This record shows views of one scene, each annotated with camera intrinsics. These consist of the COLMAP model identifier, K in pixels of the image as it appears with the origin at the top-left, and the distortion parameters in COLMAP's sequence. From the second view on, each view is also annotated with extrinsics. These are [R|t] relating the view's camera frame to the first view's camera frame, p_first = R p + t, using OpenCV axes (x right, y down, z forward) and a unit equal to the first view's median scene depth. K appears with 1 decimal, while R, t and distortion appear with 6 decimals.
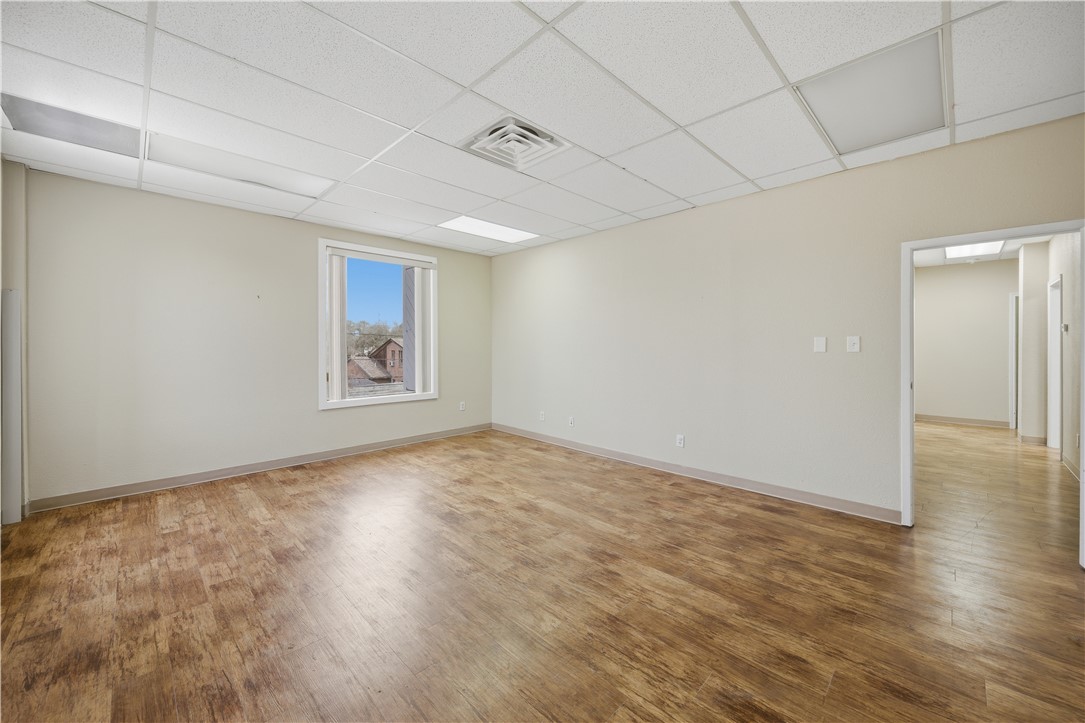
lens RADIAL K [[412.7, 0, 541.6], [0, 412.7, 346.0], [0, 0, 1]] dist [0.002139, 0.000028]
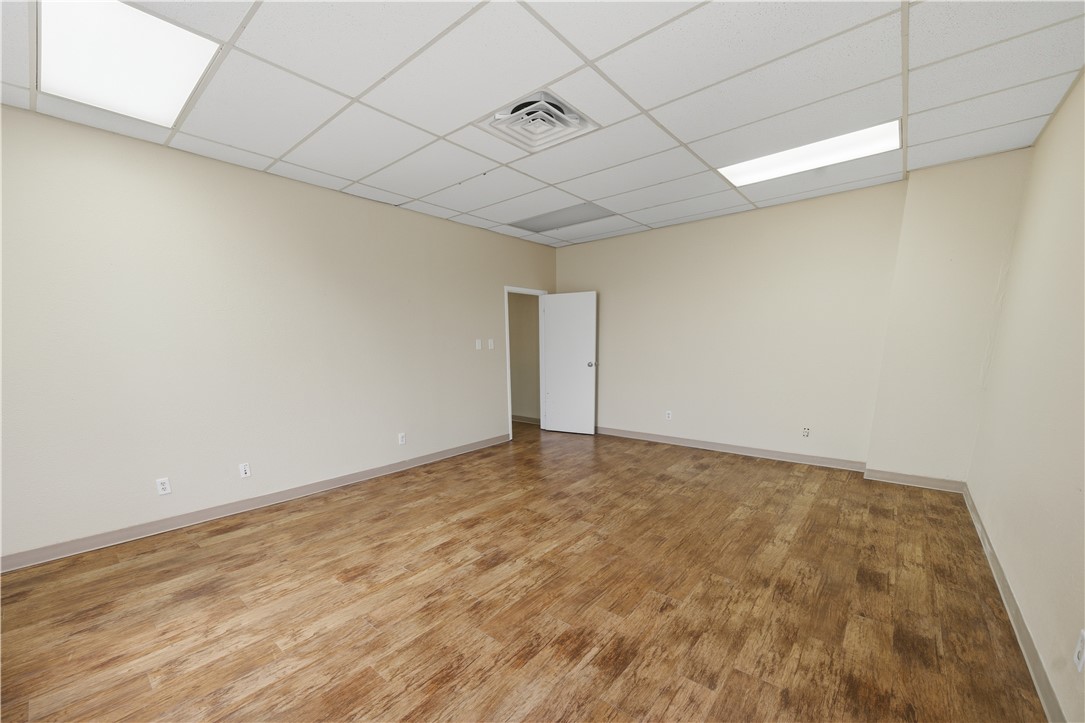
lens RADIAL K [[427.5, 0, 542.5], [0, 427.5, 361.5], [0, 0, 1]] dist [0.014799, -0.000143]
pose [[-0.086380, -0.043660, 0.995305, -1.454655], [0.019923, 0.998764, 0.045541, -0.030197], [-0.996063, 0.023764, -0.085404, 1.307102]]
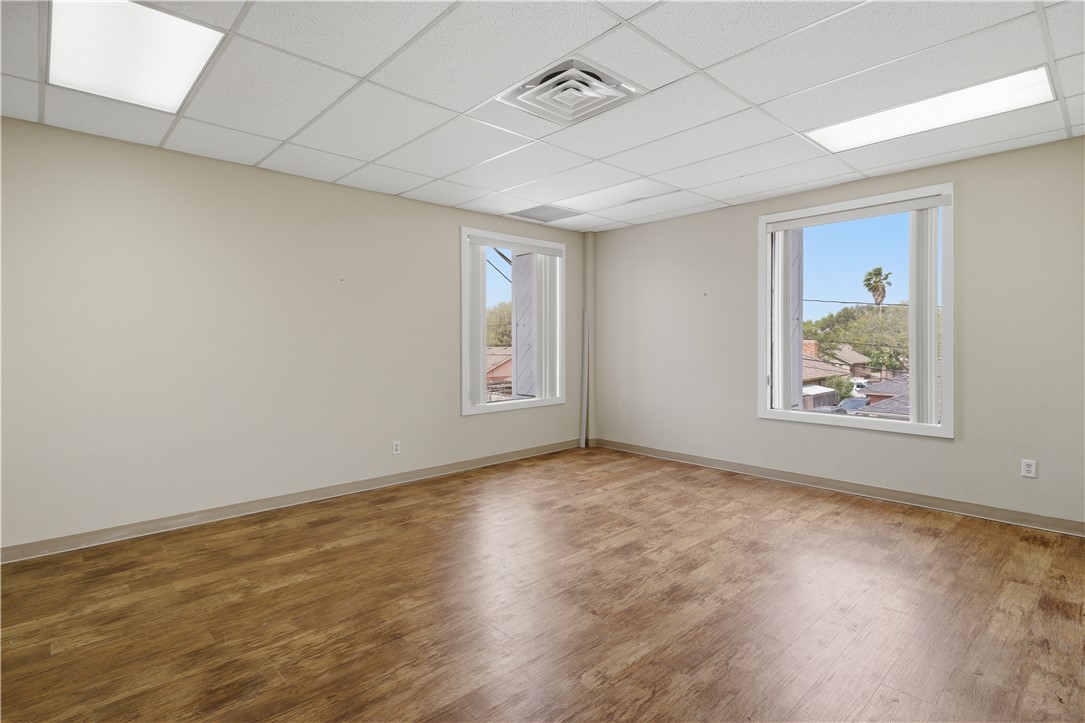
lens RADIAL K [[539.1, 0, 542.2], [0, 539.1, 341.0], [0, 0, 1]] dist [0.003463, 0.000648]
pose [[-0.036377, -0.001681, -0.999337, 1.176944], [-0.002611, 0.999995, -0.001587, -0.001184], [0.999335, 0.002551, -0.036382, 1.171408]]
